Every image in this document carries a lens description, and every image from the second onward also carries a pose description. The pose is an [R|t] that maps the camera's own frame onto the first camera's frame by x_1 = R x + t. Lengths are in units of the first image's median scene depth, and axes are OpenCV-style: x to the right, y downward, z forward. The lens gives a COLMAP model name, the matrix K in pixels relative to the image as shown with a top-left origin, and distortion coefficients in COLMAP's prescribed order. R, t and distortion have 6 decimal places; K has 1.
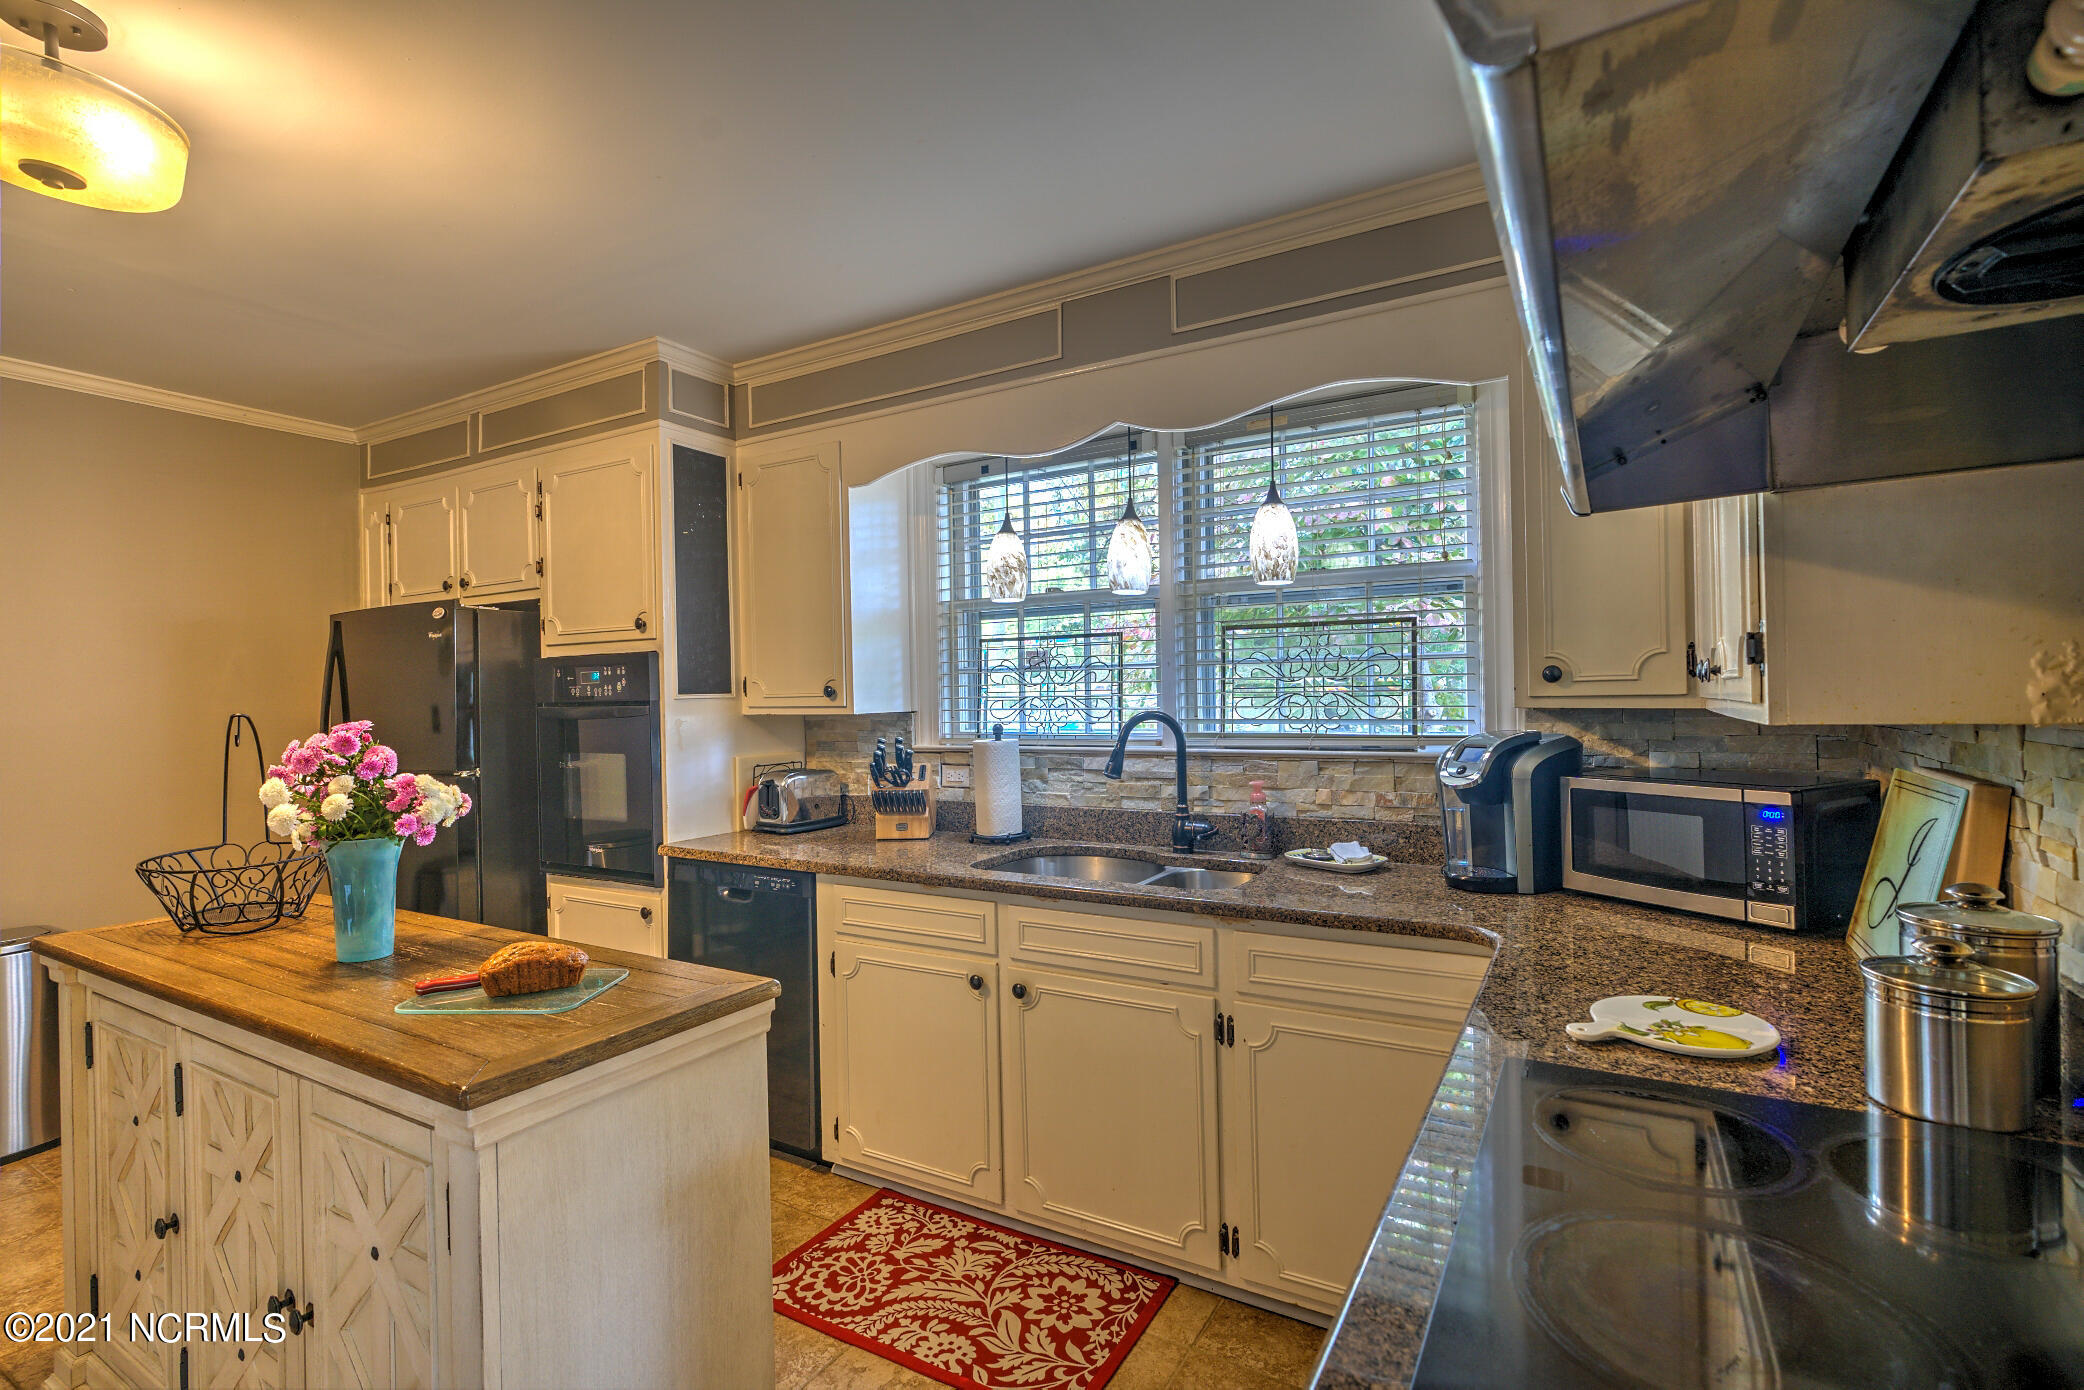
lens RADIAL K [[958.5, 0, 1049.4], [0, 958.5, 695.3], [0, 0, 1]] dist [-0.004537, 0.004705]
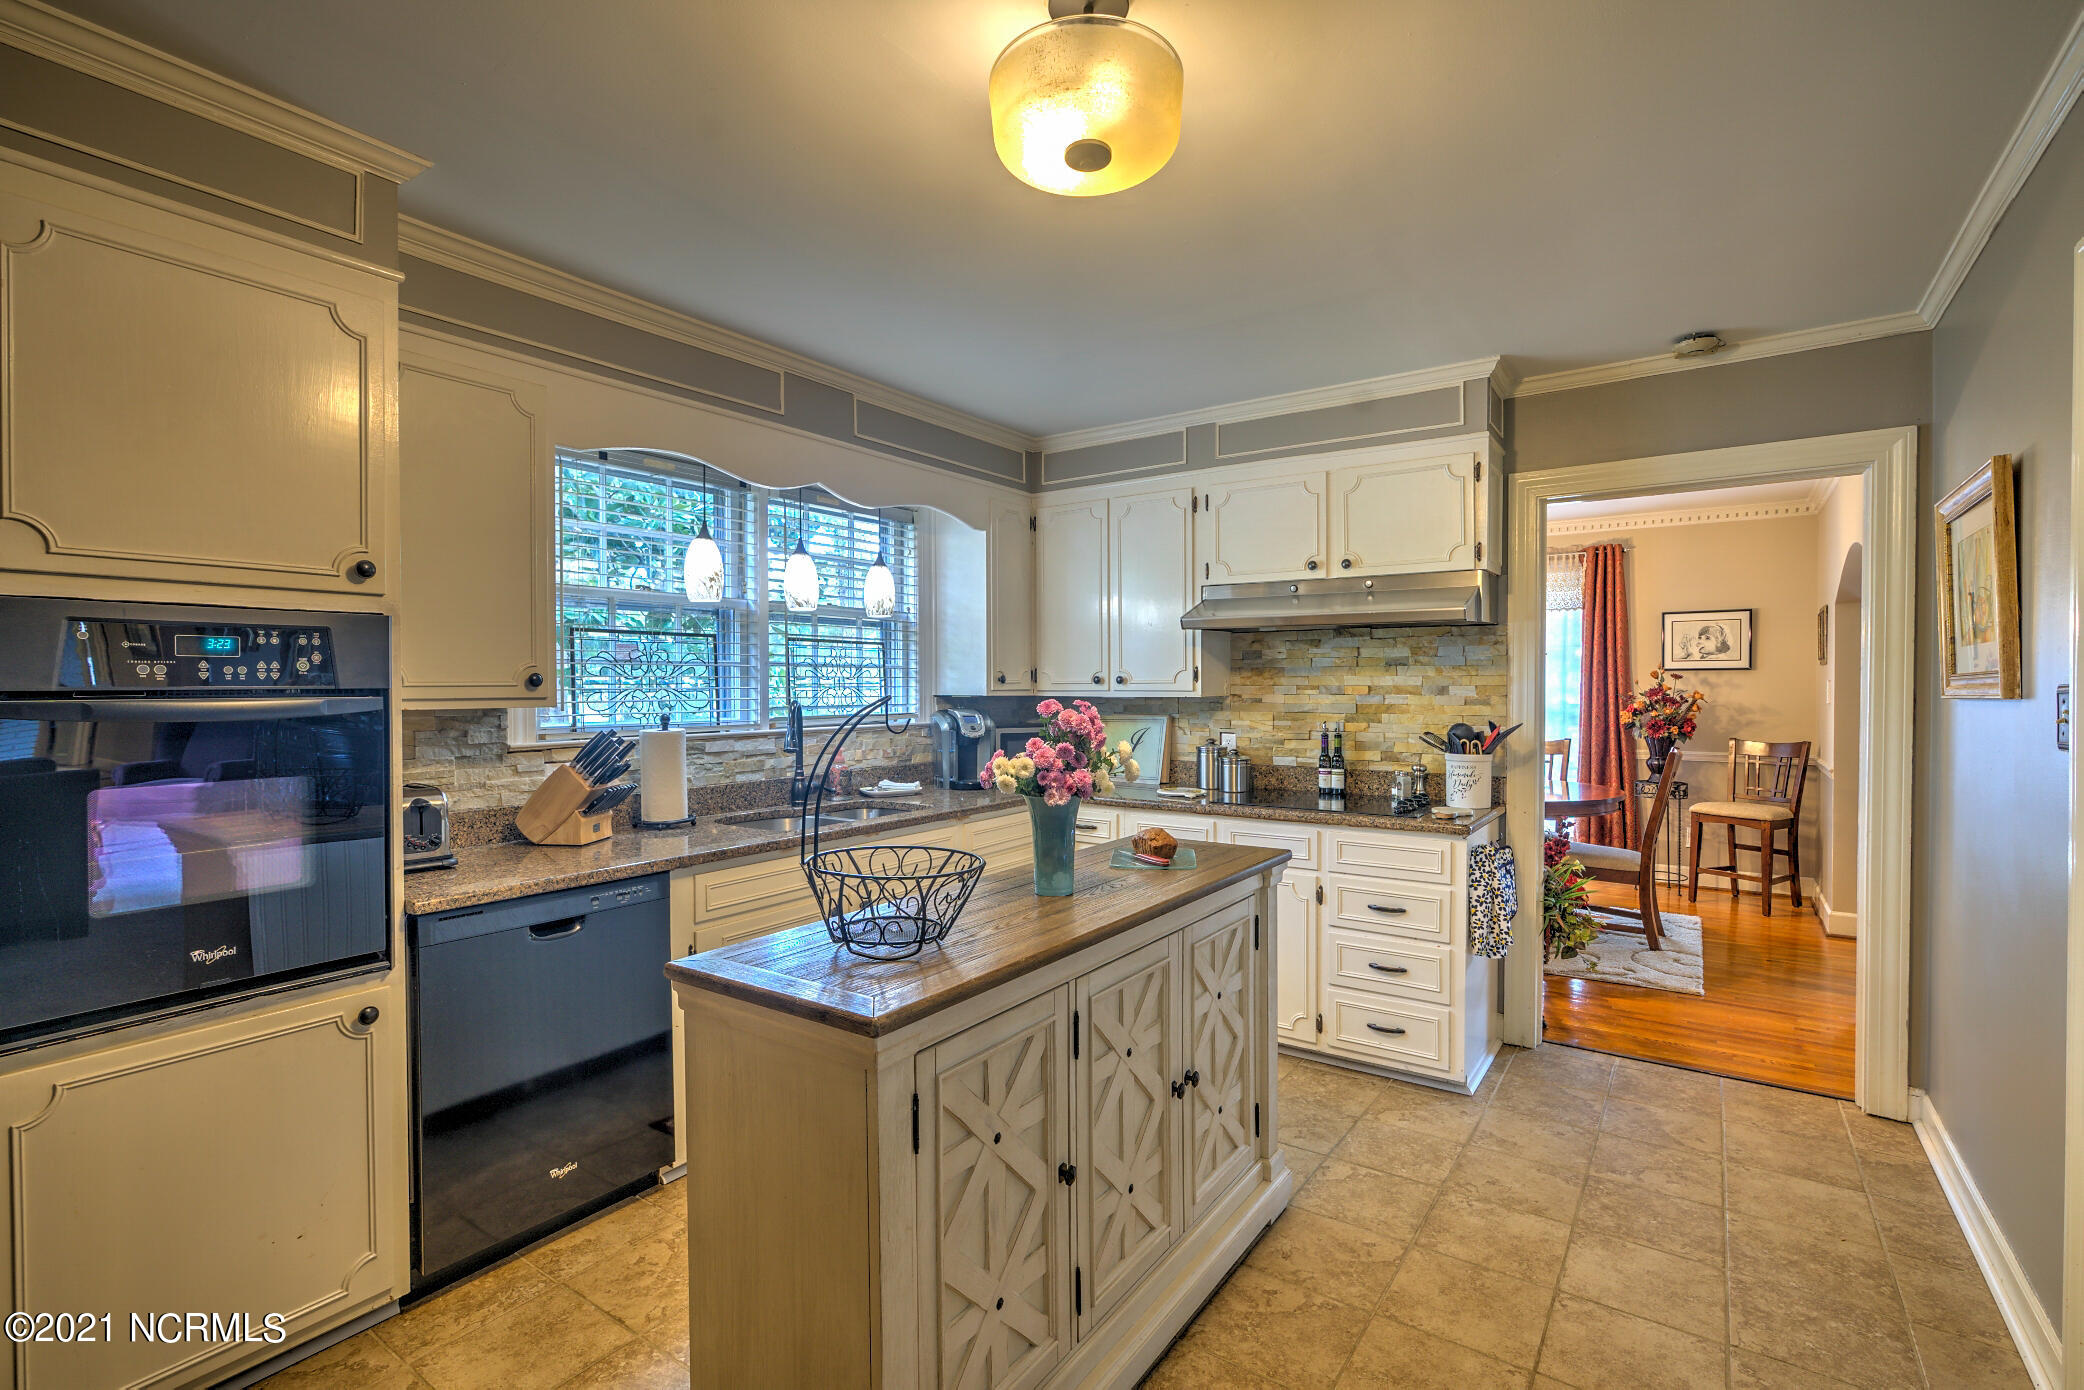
lens RADIAL K [[958.5, 0, 1049.4], [0, 958.5, 695.3], [0, 0, 1]] dist [-0.004537, 0.004705]
pose [[0.071795, 0.003804, 0.997412, -1.254086], [0.005540, 0.999976, -0.004213, 0.018582], [-0.997404, 0.005828, 0.071772, 0.595359]]
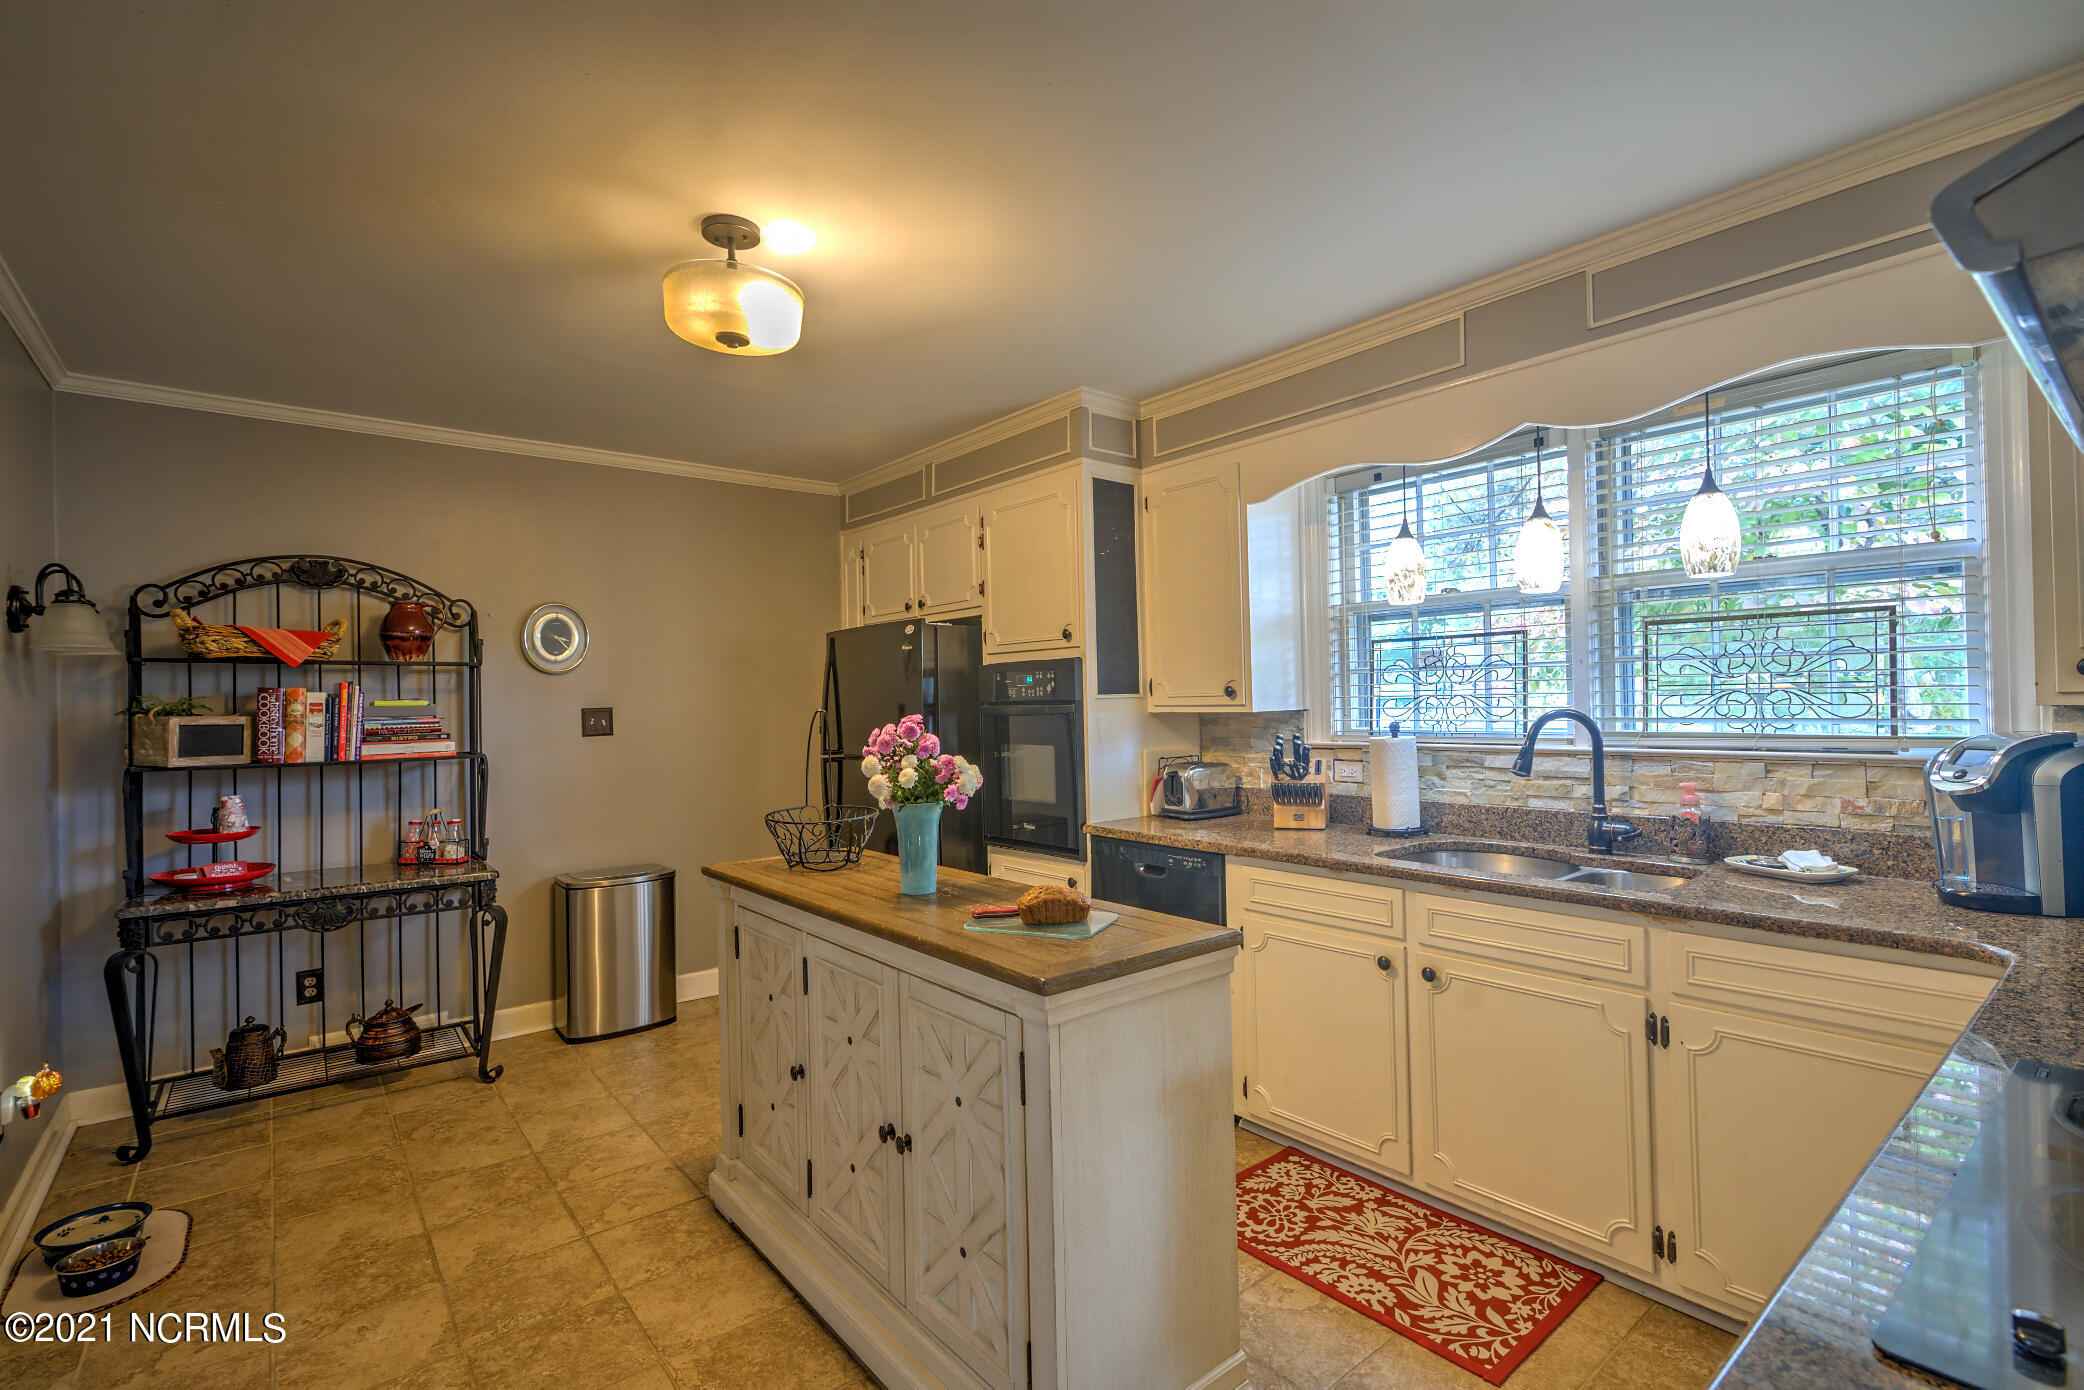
lens RADIAL K [[958.5, 0, 1049.4], [0, 958.5, 695.3], [0, 0, 1]] dist [-0.004537, 0.004705]
pose [[0.938002, -0.003746, -0.346610, -0.052075], [0.003666, 0.999993, -0.000889, 0.000827], [0.346611, -0.000437, 0.938009, -0.122423]]
